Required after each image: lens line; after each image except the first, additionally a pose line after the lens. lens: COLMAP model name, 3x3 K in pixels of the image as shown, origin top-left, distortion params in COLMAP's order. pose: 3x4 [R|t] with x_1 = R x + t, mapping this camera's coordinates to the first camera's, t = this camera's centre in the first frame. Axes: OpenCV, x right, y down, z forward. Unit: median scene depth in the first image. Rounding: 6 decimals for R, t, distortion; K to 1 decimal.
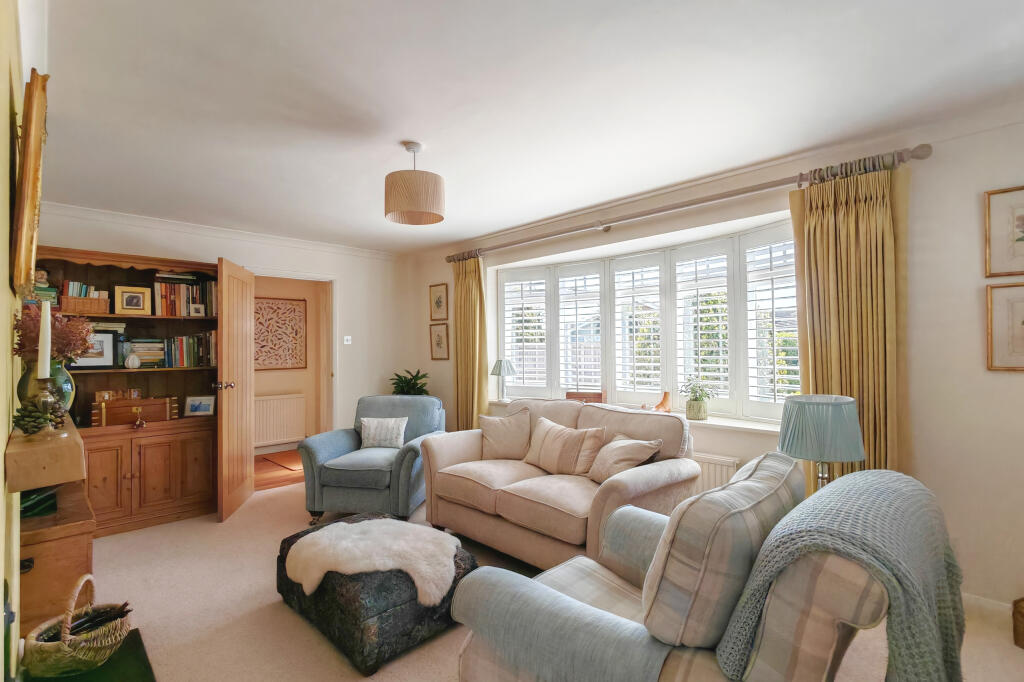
lens RADIAL K [[480.2, 0, 515.6], [0, 480.2, 339.5], [0, 0, 1]] dist [0.005911, 0.000891]
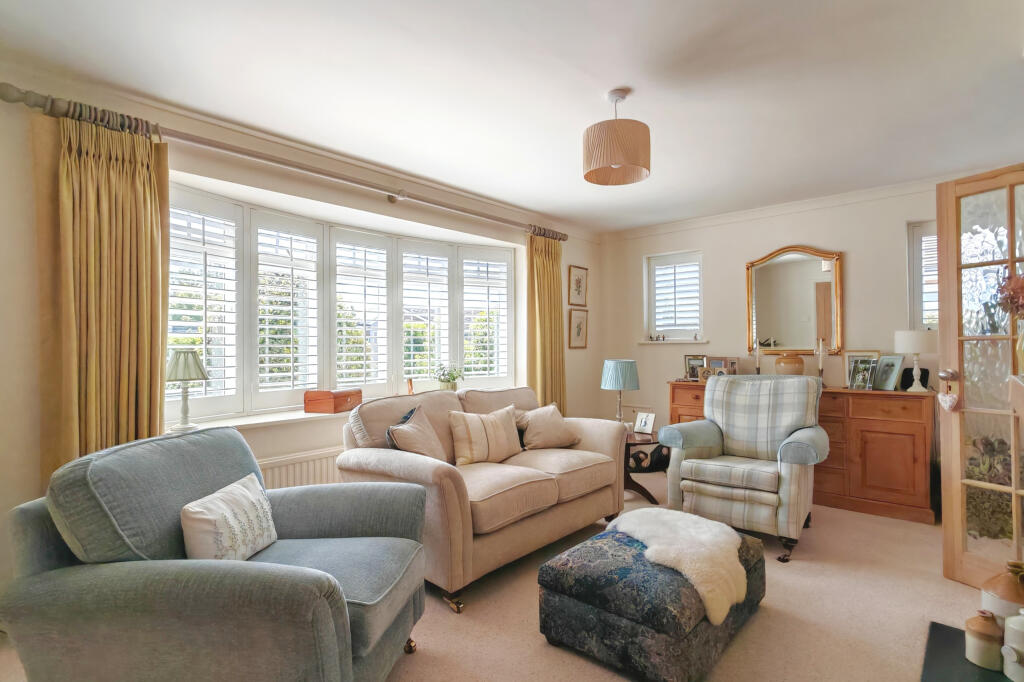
lens RADIAL K [[505.2, 0, 504.9], [0, 505.2, 342.2], [0, 0, 1]] dist [0.005688, 0.001427]
pose [[-0.044612, 0.008688, 0.998967, -0.985152], [-0.021077, 0.999731, -0.009636, 0.050716], [-0.998782, -0.021485, -0.044417, 1.090720]]
